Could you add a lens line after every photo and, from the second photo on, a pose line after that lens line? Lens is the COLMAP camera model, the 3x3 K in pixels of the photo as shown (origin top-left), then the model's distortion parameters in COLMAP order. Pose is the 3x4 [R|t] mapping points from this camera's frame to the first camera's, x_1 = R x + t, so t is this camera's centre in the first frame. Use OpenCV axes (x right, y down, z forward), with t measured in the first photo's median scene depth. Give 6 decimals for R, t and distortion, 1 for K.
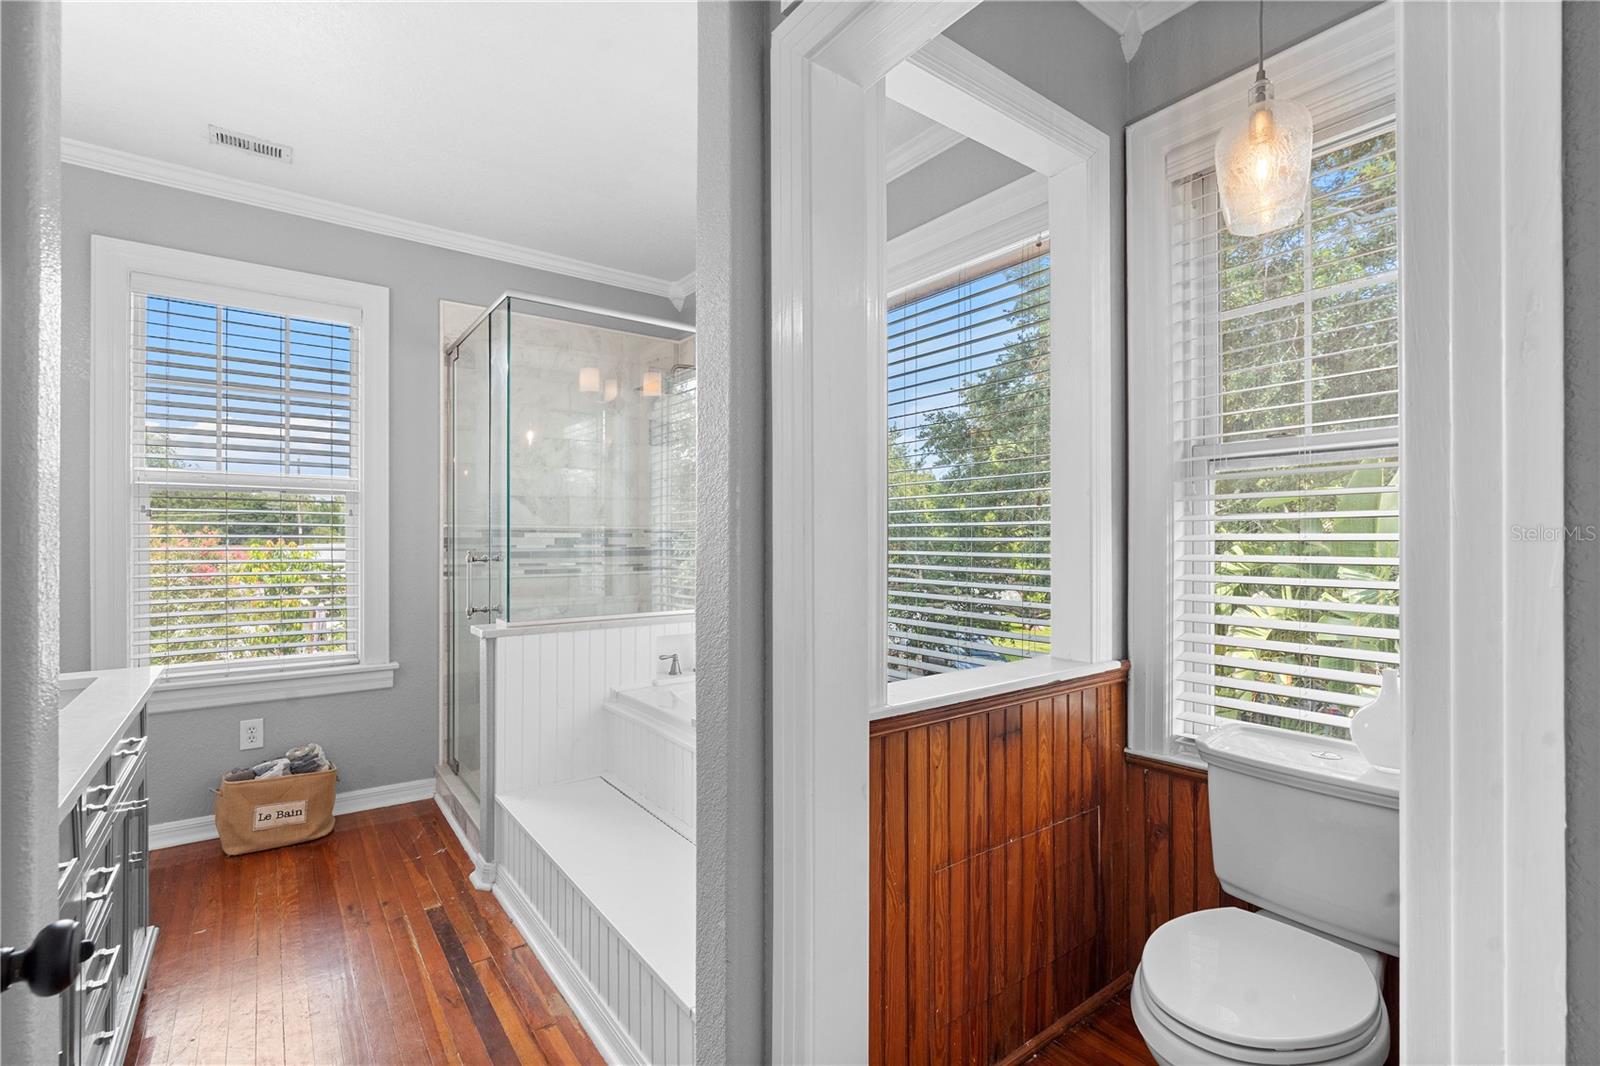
lens RADIAL K [[719.0, 0, 807.7], [0, 719.0, 533.1], [0, 0, 1]] dist [-0.011274, 0.000417]
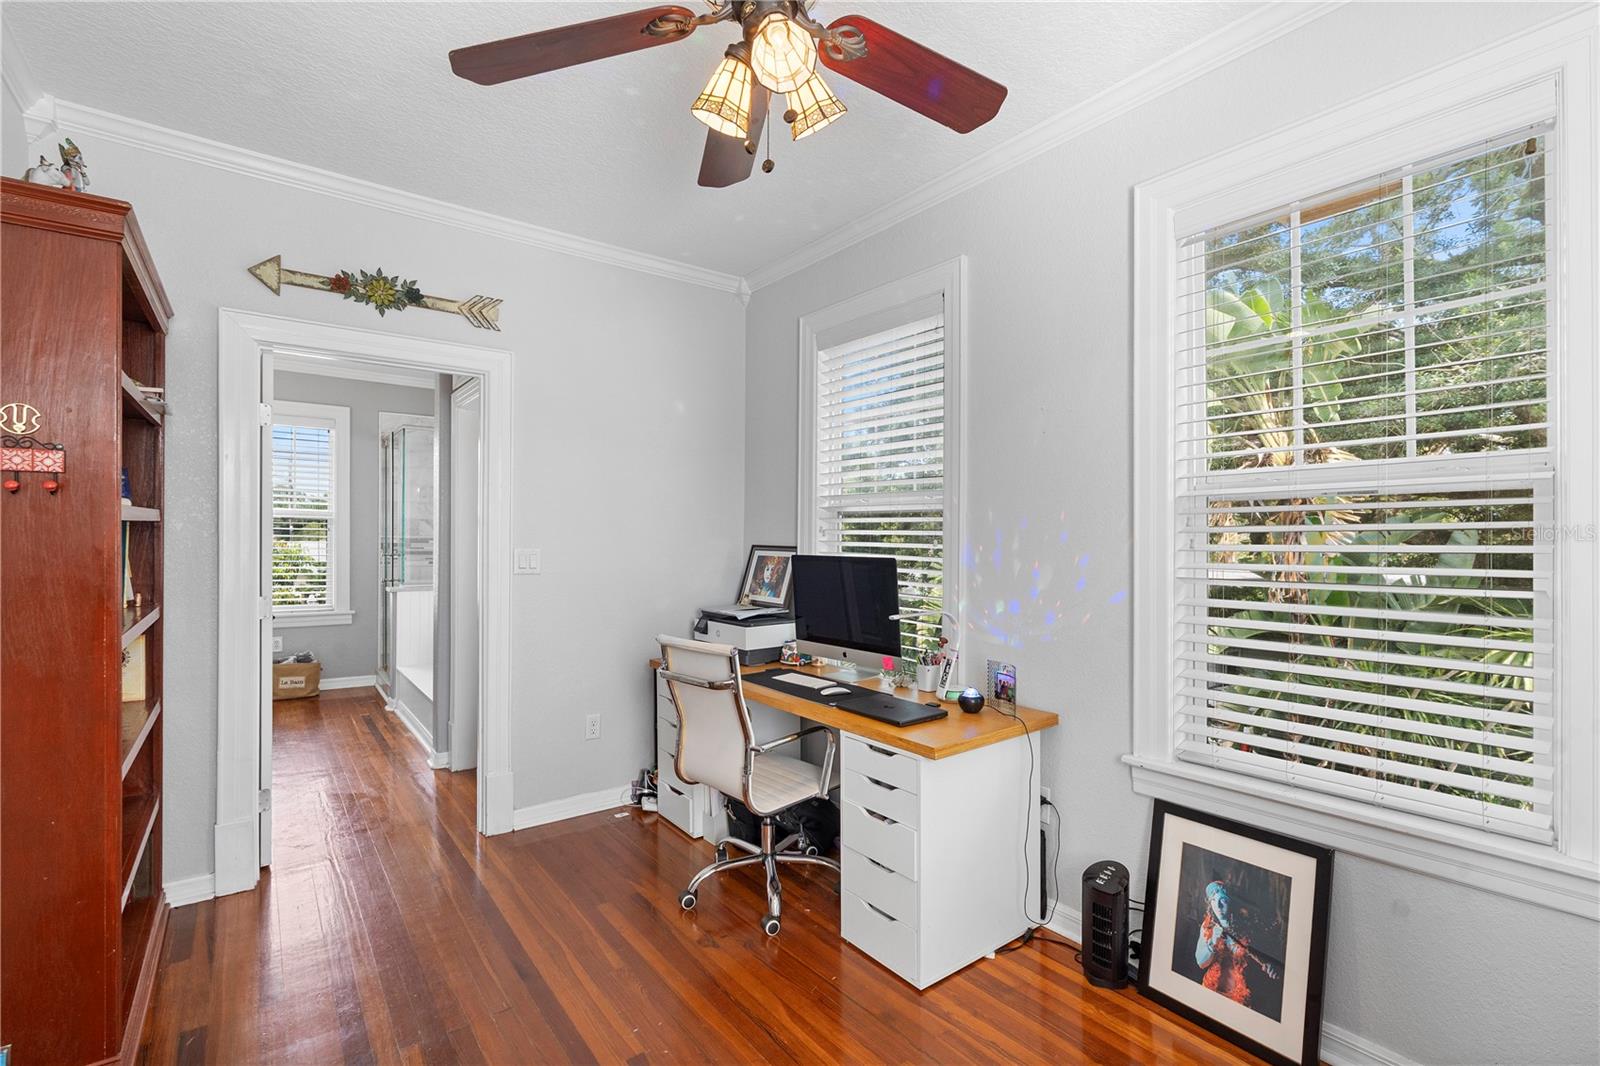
lens RADIAL K [[719.0, 0, 808.4], [0, 719.0, 533.5], [0, 0, 1]] dist [-0.011274, 0.000417]
pose [[0.999957, 0.002293, 0.008941, 0.649880], [-0.002321, 0.999993, 0.003062, -0.029284], [-0.008934, -0.003082, 0.999955, -0.957231]]
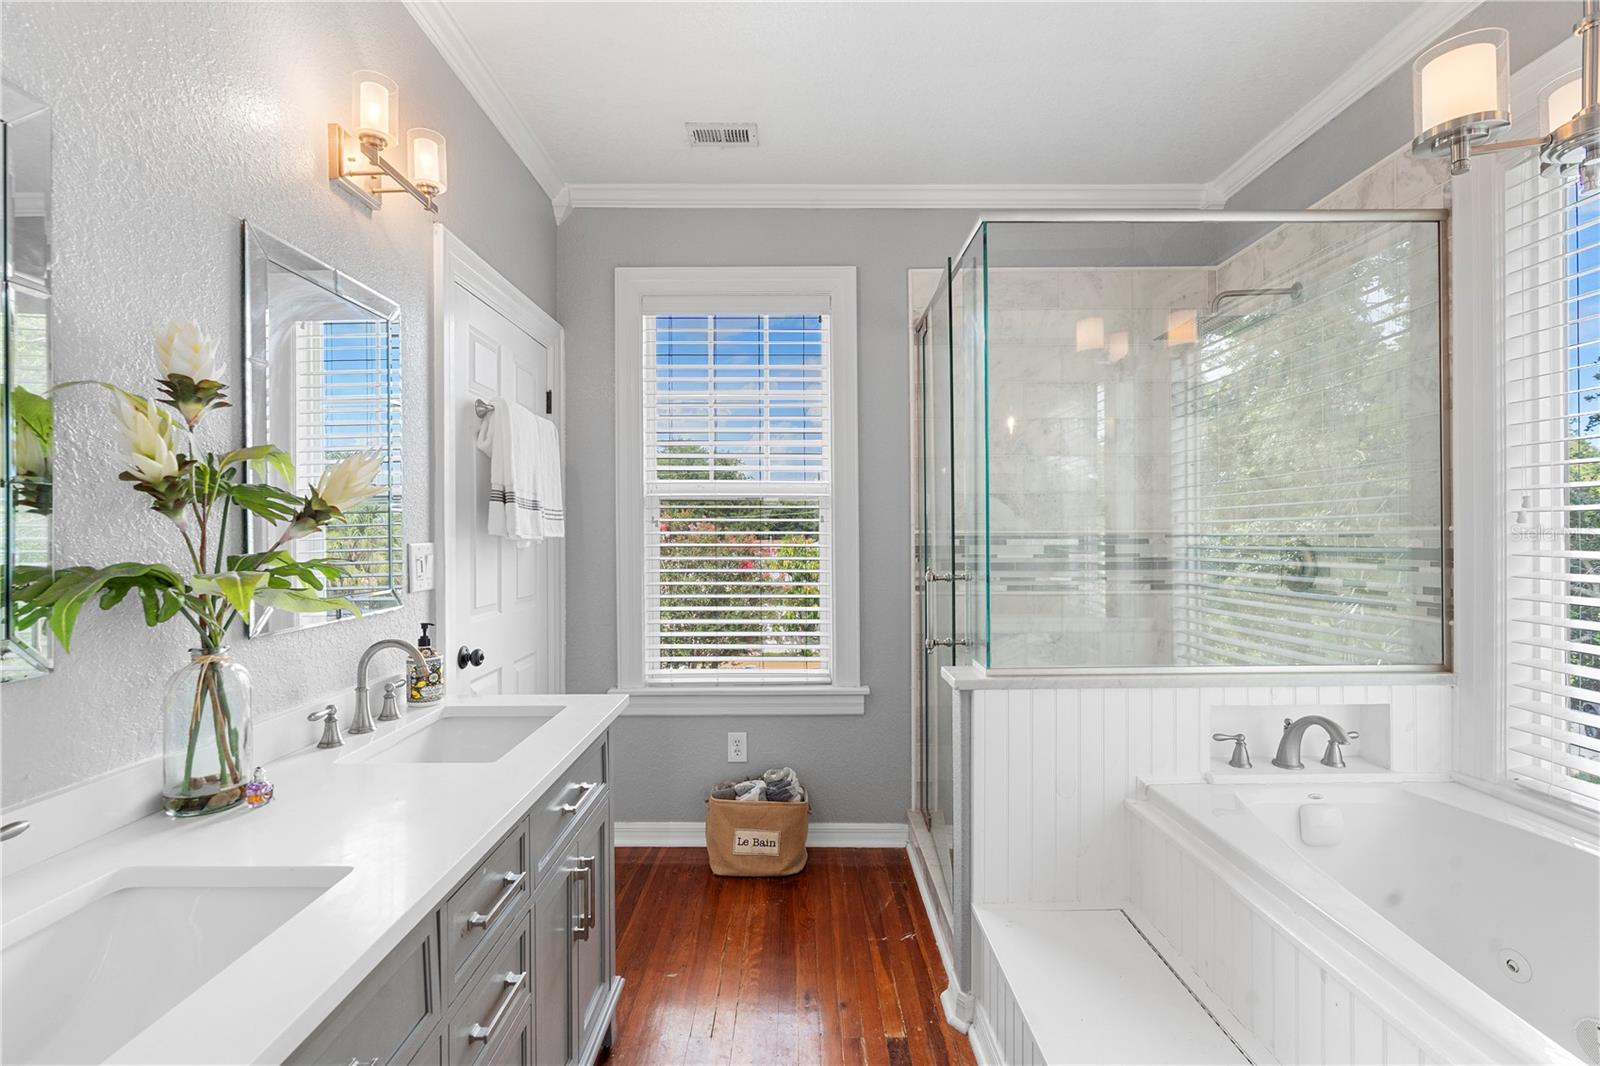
lens RADIAL K [[719.0, 0, 794.6], [0, 719.0, 534.3], [0, 0, 1]] dist [-0.011274, 0.000417]
pose [[0.793375, -0.003780, -0.608721, -0.114588], [0.008591, 0.999951, 0.004988, -0.015669], [0.608672, -0.009187, 0.793369, 0.268497]]
